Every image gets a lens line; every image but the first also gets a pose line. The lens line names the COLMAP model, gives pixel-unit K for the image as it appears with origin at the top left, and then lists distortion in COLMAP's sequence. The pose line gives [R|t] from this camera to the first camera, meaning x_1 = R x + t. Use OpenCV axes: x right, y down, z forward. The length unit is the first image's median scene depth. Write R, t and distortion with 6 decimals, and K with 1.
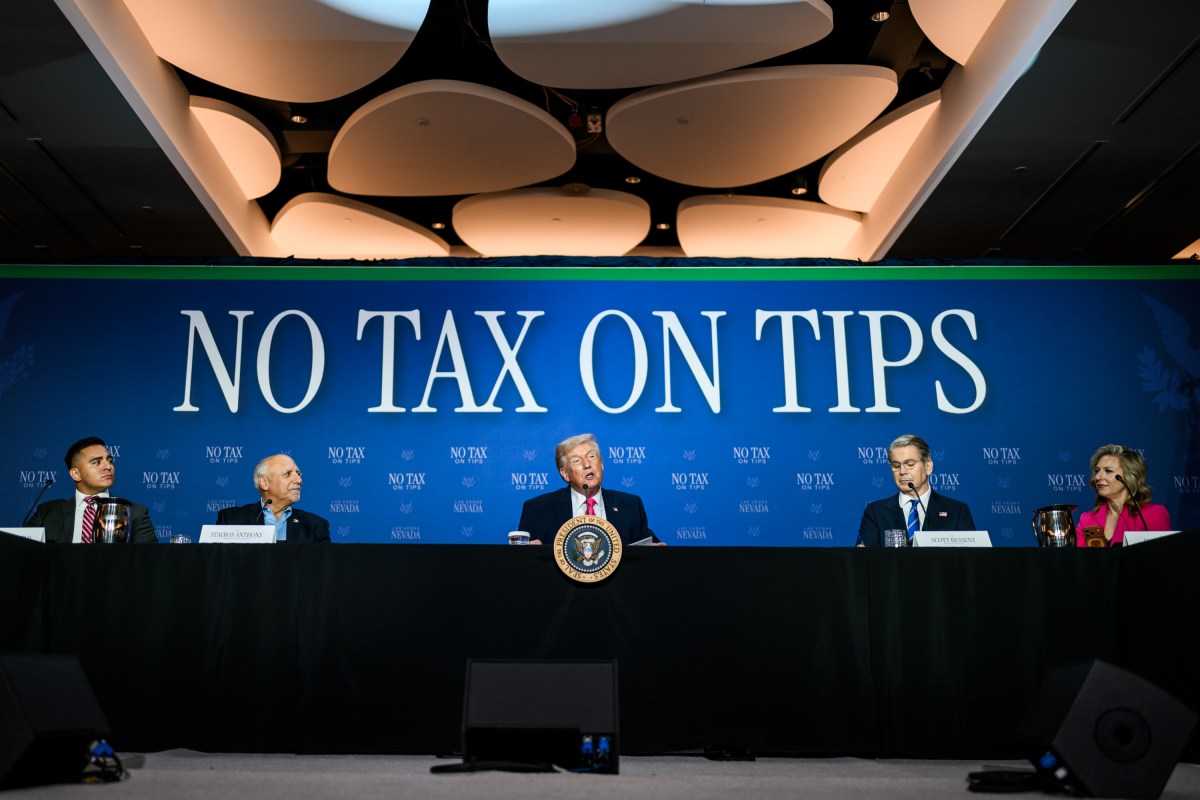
lens RADIAL K [[1229.6, 0, 549.0], [0, 1229.6, 398.2], [0, 0, 1]] dist [0.001280, -0.000318]
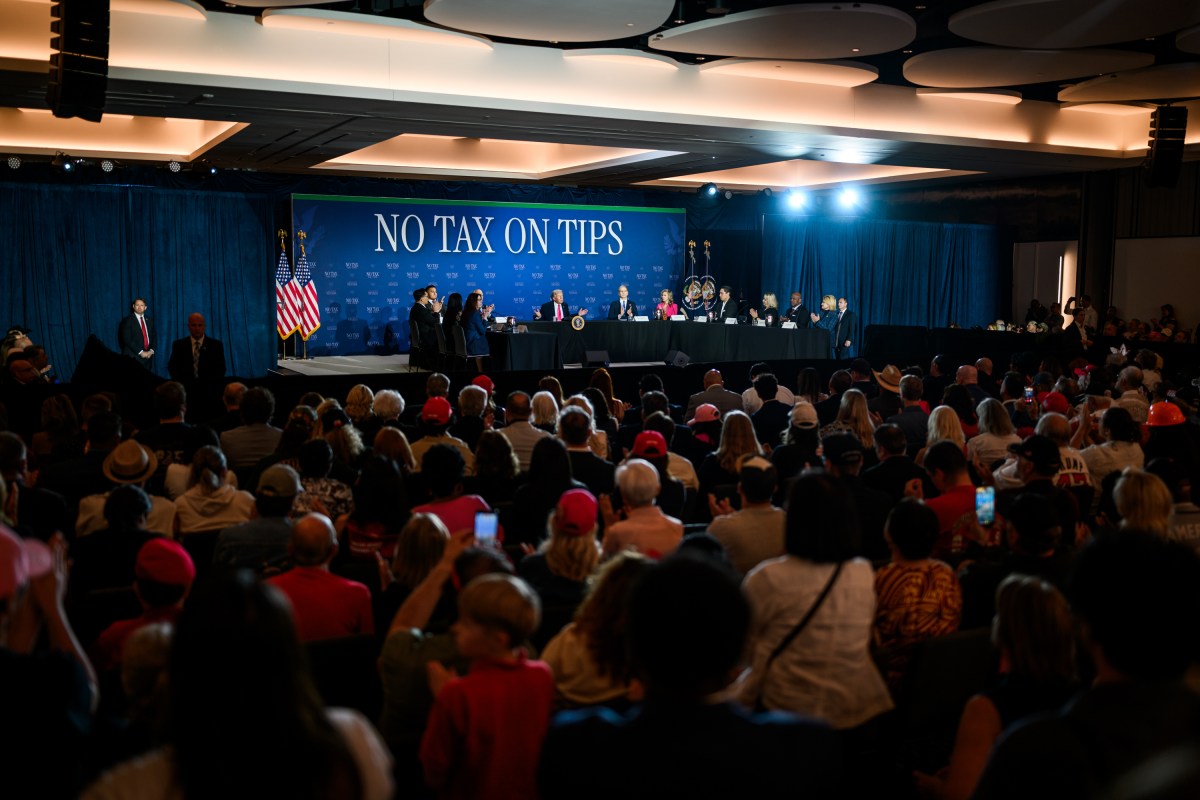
lens RADIAL K [[1150.6, 0, 600.0], [0, 1150.6, 400.0], [0, 0, 1]] dist [0.004295, -0.010605]
pose [[0.885809, -0.048146, 0.461545, -1.100558], [-0.109772, 0.944634, 0.309218, -0.551817], [-0.450879, -0.324573, 0.831481, -1.599049]]
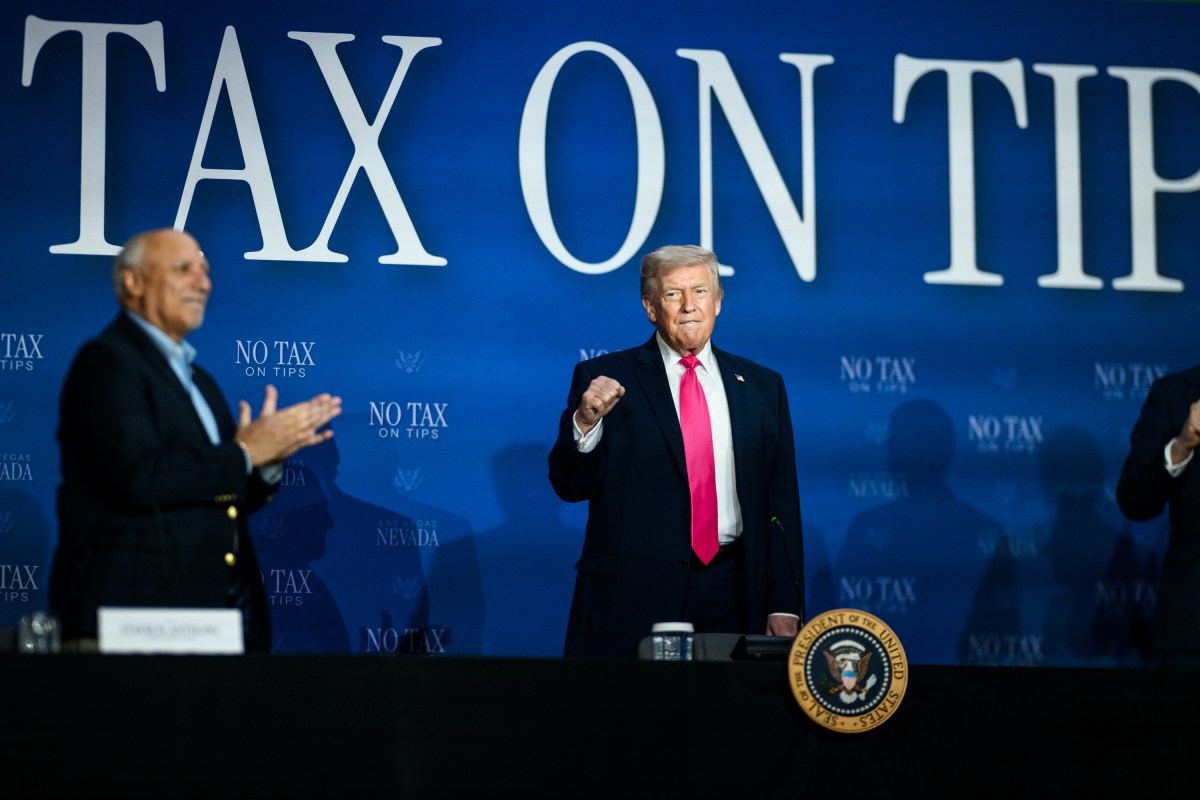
lens RADIAL K [[3498.0, 0, 449.7], [0, 3498.0, 374.1], [0, 0, 1]] dist [-0.024419, 0.406132]
pose [[0.981310, 0.024916, 0.190816, -0.244548], [-0.048308, 0.991726, 0.118938, -0.102440], [-0.186273, -0.125933, 0.974394, -0.258403]]
